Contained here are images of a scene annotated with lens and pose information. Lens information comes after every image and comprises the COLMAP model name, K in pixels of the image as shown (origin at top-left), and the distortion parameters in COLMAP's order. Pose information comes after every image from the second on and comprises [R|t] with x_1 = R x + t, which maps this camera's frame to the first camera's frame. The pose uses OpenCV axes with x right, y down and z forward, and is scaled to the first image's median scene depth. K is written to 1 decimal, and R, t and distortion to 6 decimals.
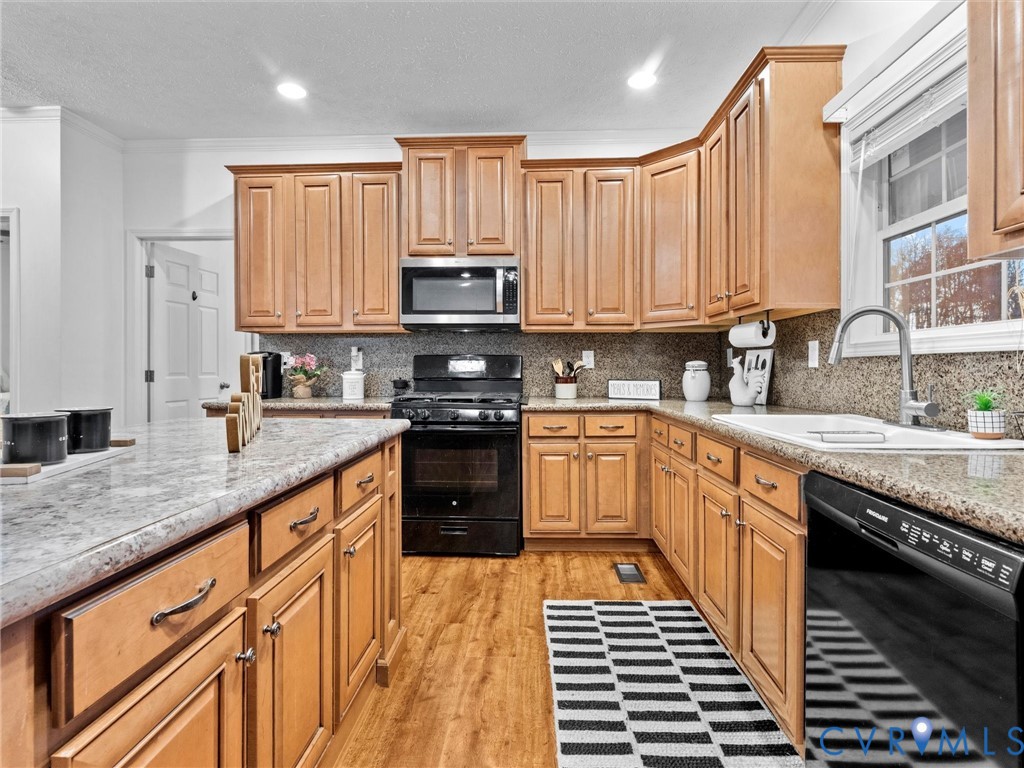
lens RADIAL K [[528.4, 0, 509.2], [0, 528.4, 370.9], [0, 0, 1]] dist [0.002212, 0.001357]
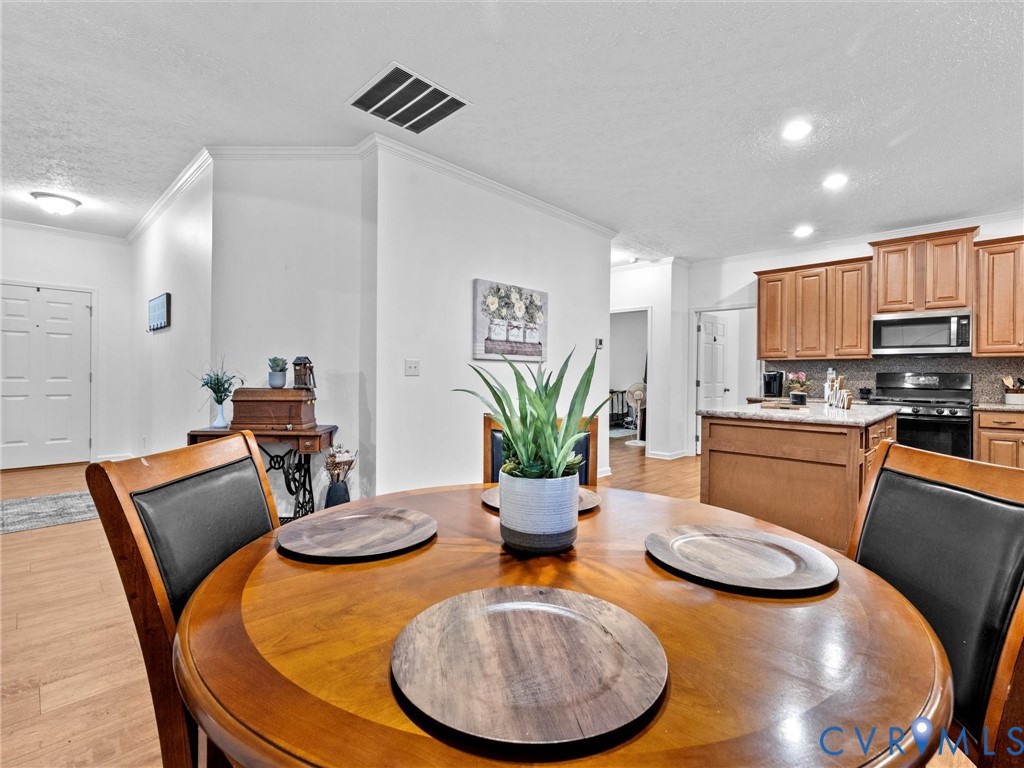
lens RADIAL K [[480.1, 0, 505.2], [0, 480.1, 379.2], [0, 0, 1]] dist [0.000898, 0.000435]
pose [[0.748579, 0.010718, -0.662959, -0.063174], [-0.014172, 0.999900, 0.000163, 0.004906], [0.662894, 0.009274, 0.748656, -0.867680]]
